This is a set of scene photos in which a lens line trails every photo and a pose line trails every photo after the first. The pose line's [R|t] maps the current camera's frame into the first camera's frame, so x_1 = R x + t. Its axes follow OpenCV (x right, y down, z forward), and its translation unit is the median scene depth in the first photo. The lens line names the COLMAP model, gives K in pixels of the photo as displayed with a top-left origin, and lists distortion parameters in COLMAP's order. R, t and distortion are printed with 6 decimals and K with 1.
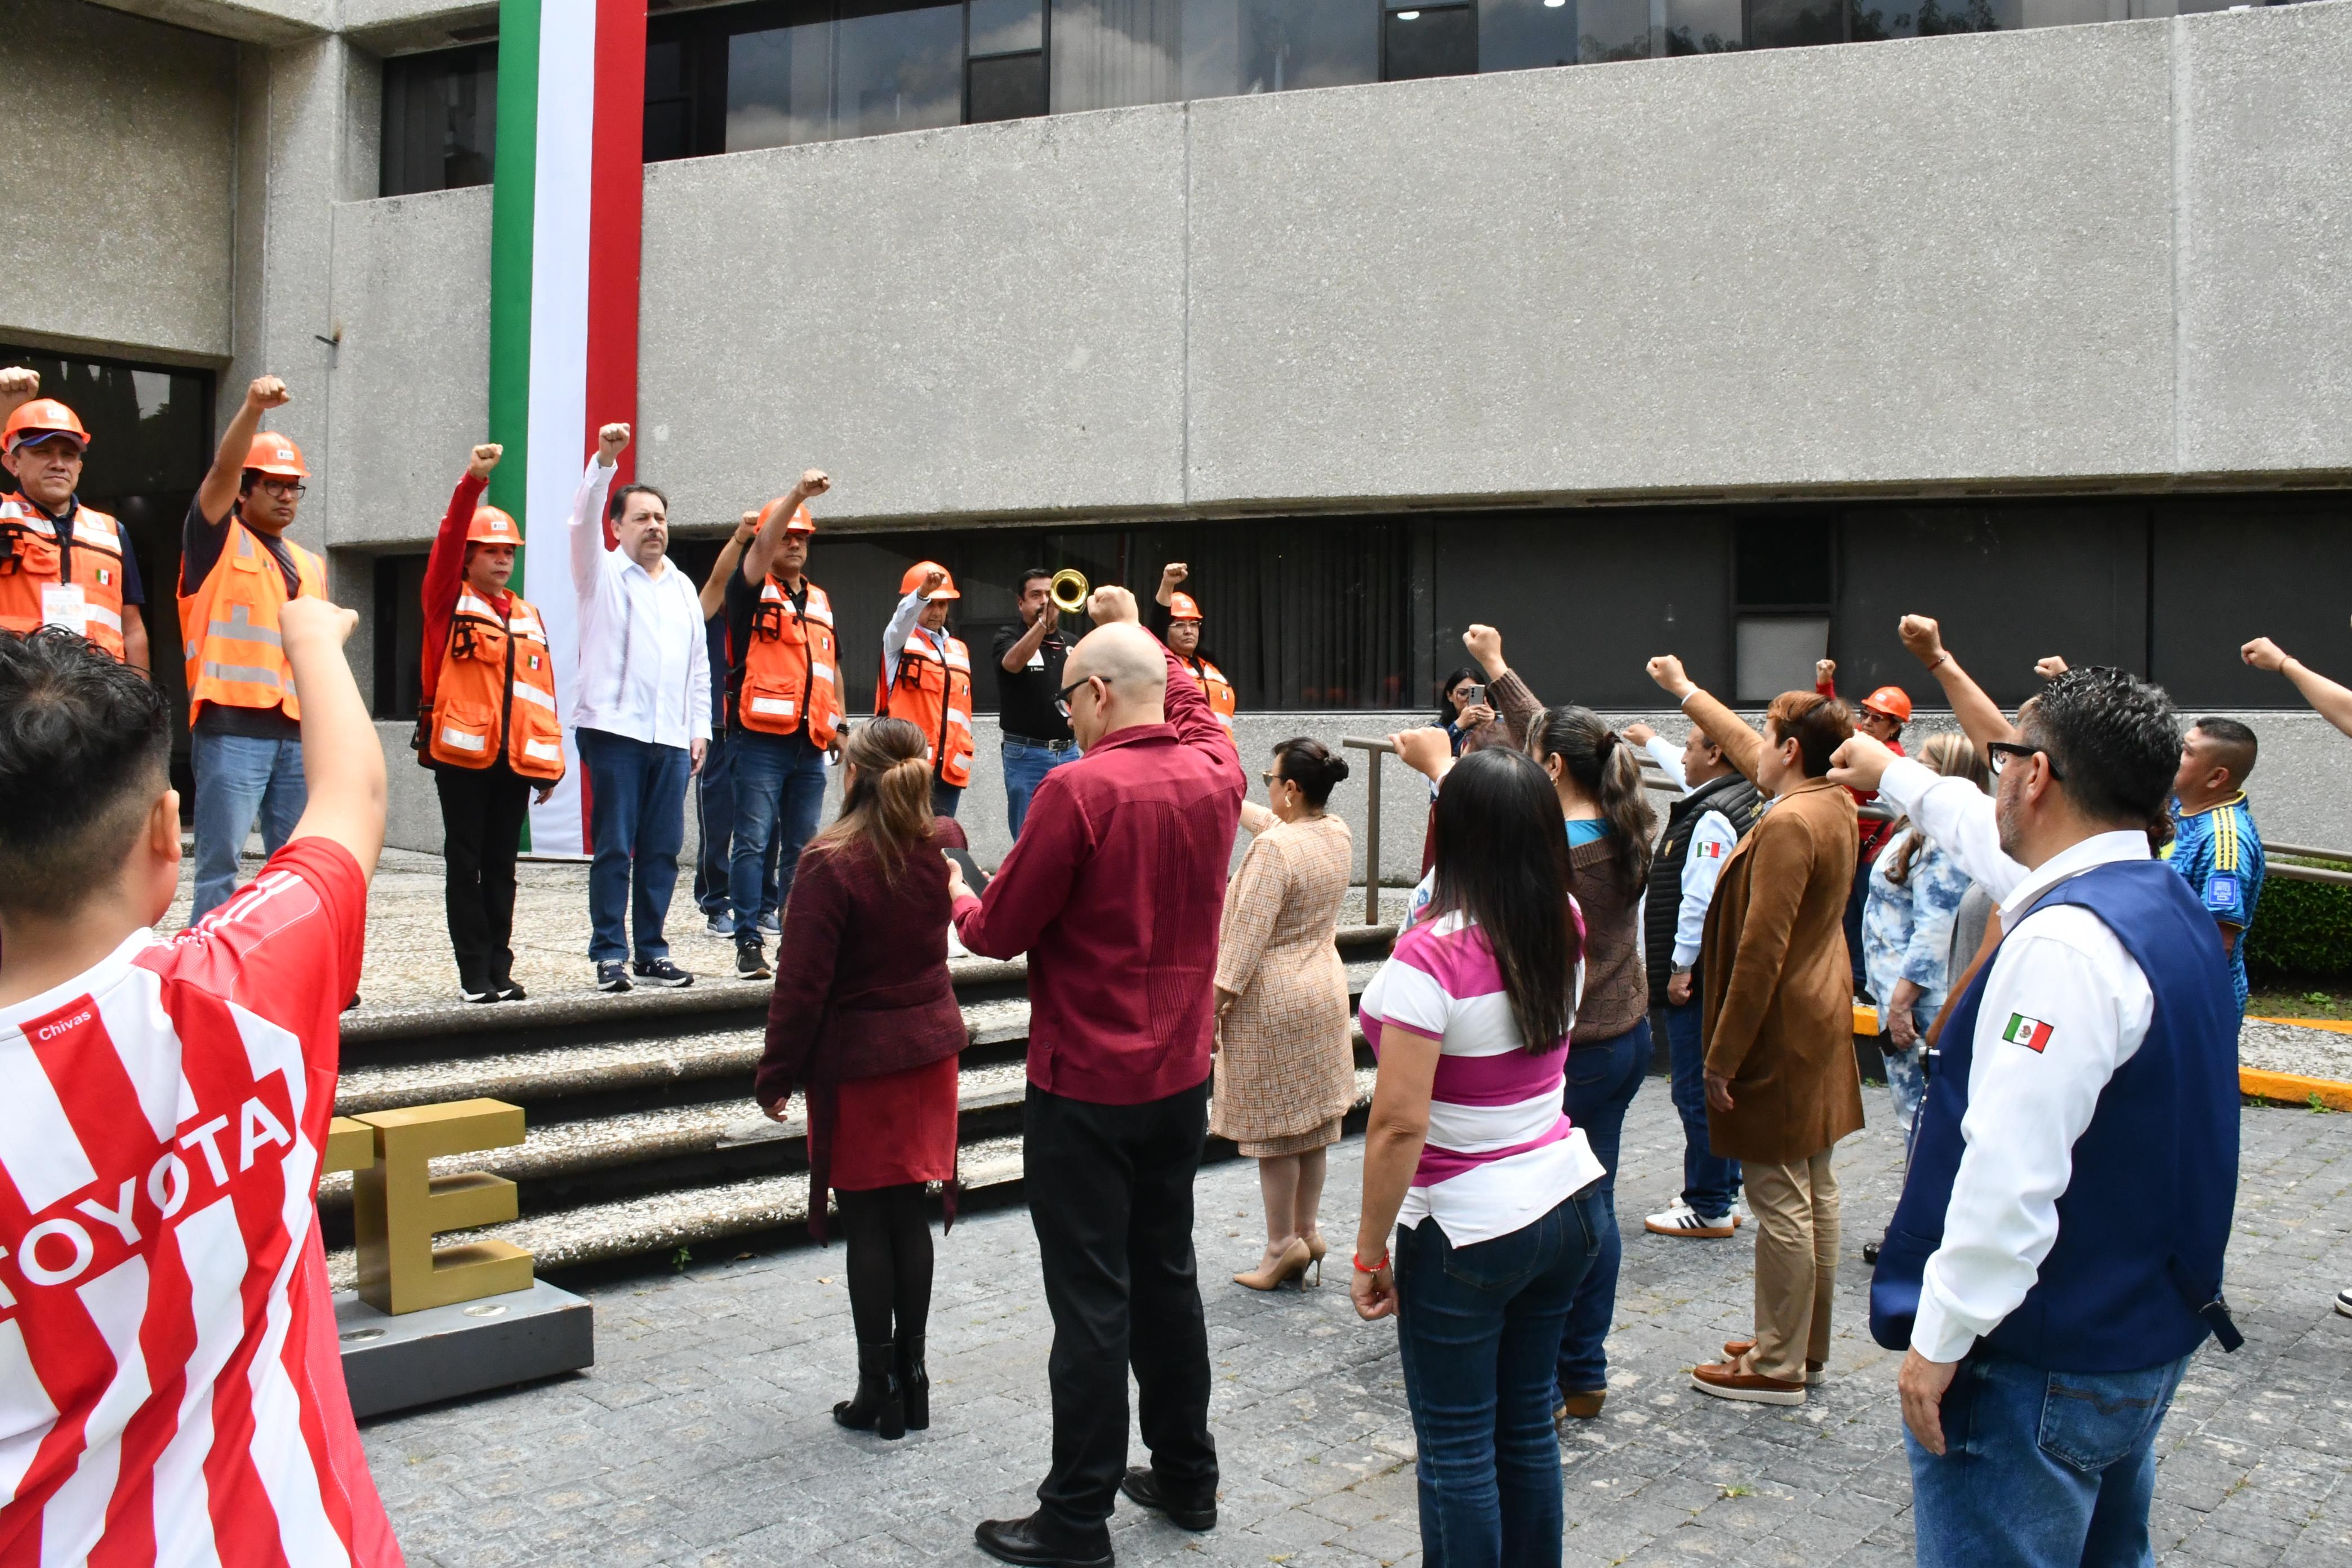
lens RADIAL K [[1828.5, 0, 1176.0], [0, 1828.5, 784.0], [0, 0, 1]] dist [-0.135636, 0.105814]
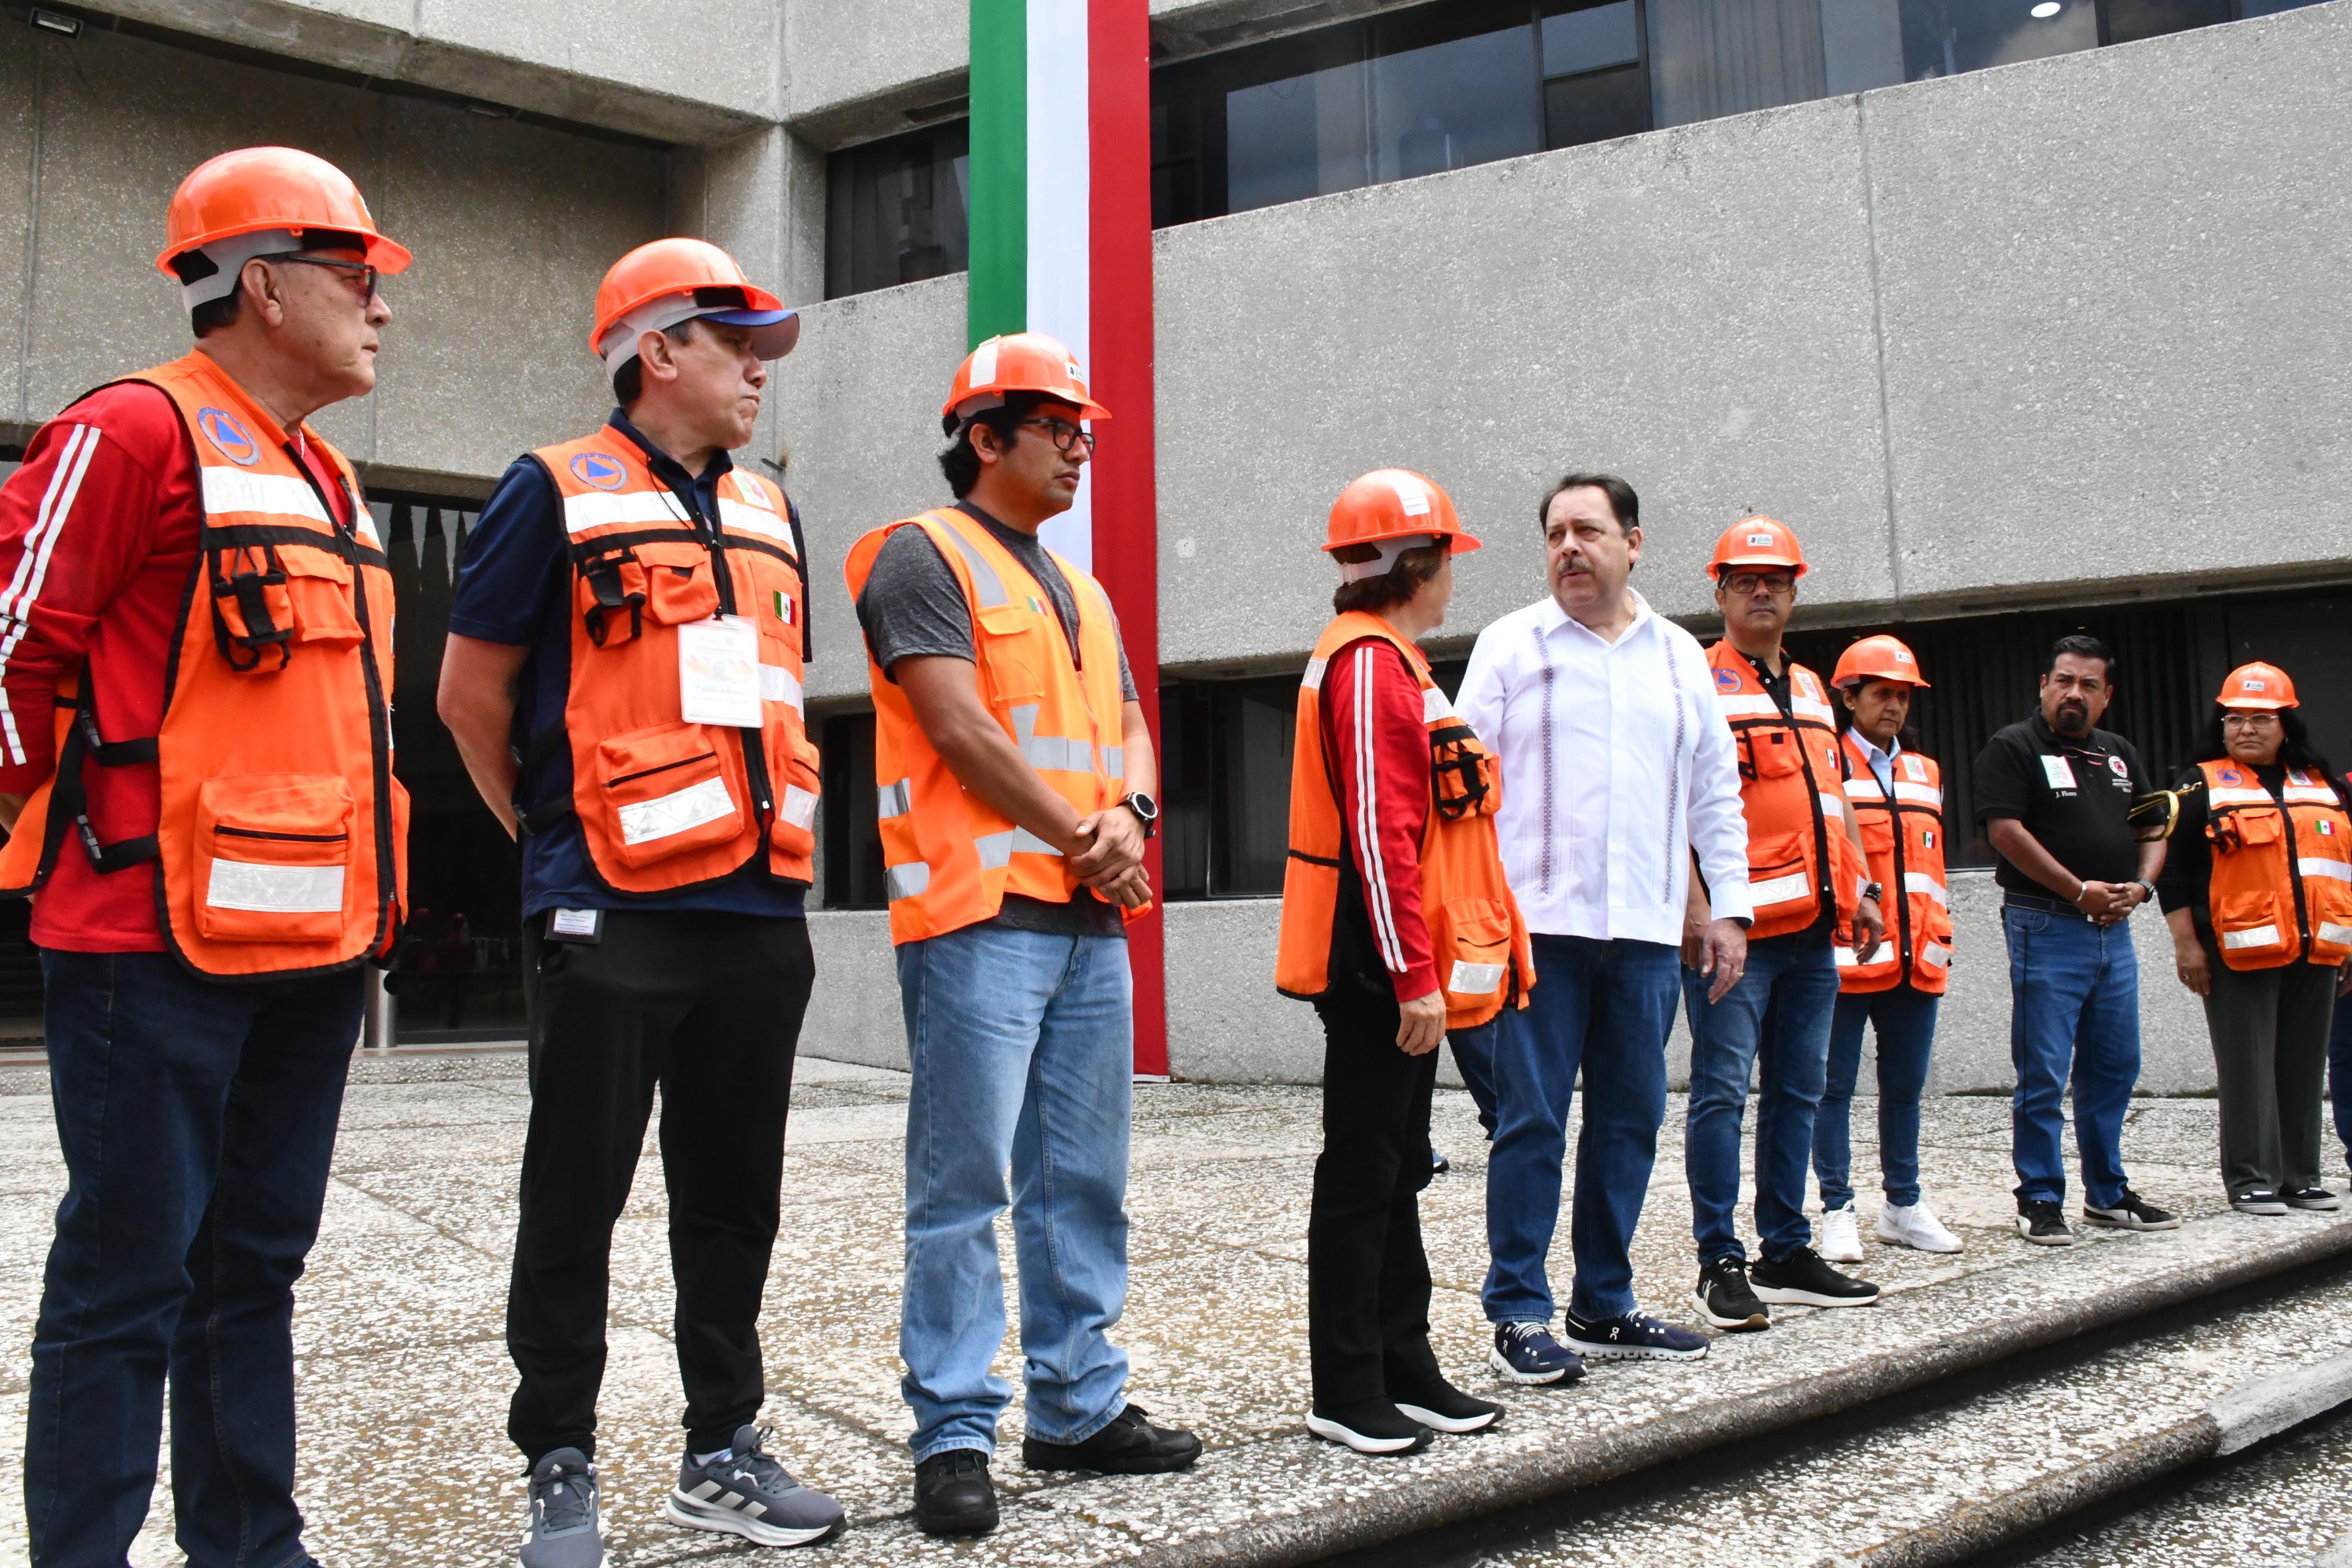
lens RADIAL K [[1828.5, 0, 1176.0], [0, 1828.5, 784.0], [0, 0, 1]] dist [-0.135636, 0.105814]
pose [[0.986409, -0.037477, -0.159978, -0.172351], [0.022254, 0.995141, -0.095910, -0.009872], [0.162795, 0.091046, 0.982450, 0.210014]]
